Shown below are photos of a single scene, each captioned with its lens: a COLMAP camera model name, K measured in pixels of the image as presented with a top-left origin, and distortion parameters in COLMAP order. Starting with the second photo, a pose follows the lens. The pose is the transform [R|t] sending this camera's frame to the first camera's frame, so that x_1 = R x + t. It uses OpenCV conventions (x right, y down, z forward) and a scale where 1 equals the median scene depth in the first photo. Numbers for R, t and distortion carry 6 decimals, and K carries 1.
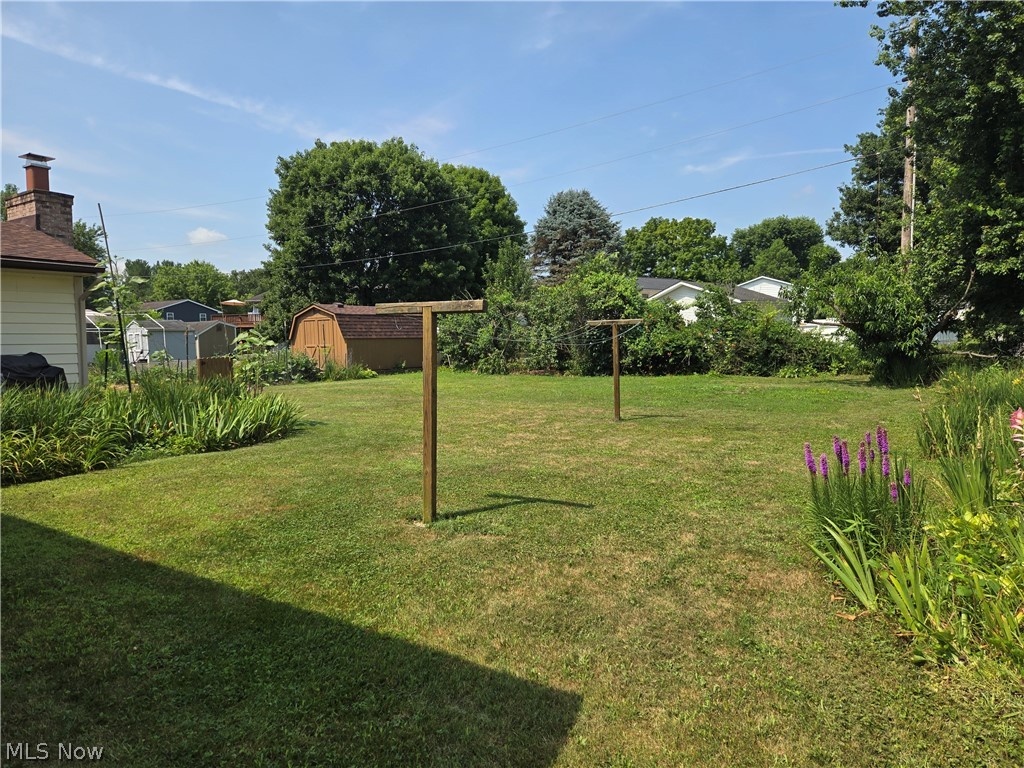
lens RADIAL K [[660.2, 0, 512.0], [0, 660.2, 384.0], [0, 0, 1]] dist [0.001332, 0.005817]
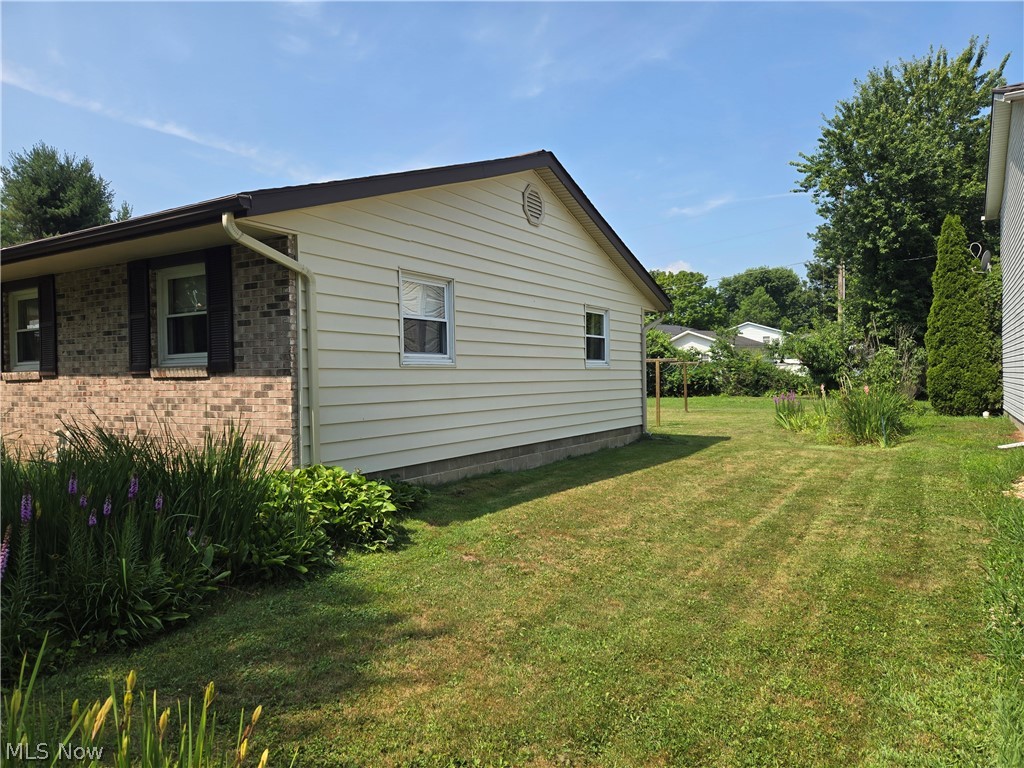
lens RADIAL K [[660.2, 0, 512.0], [0, 660.2, 384.0], [0, 0, 1]] dist [0.001332, 0.005817]
pose [[0.999781, -0.001489, 0.020869, -0.133554], [0.002682, 0.998356, -0.057253, 0.026987], [-0.020749, 0.057296, 0.998142, -0.322947]]
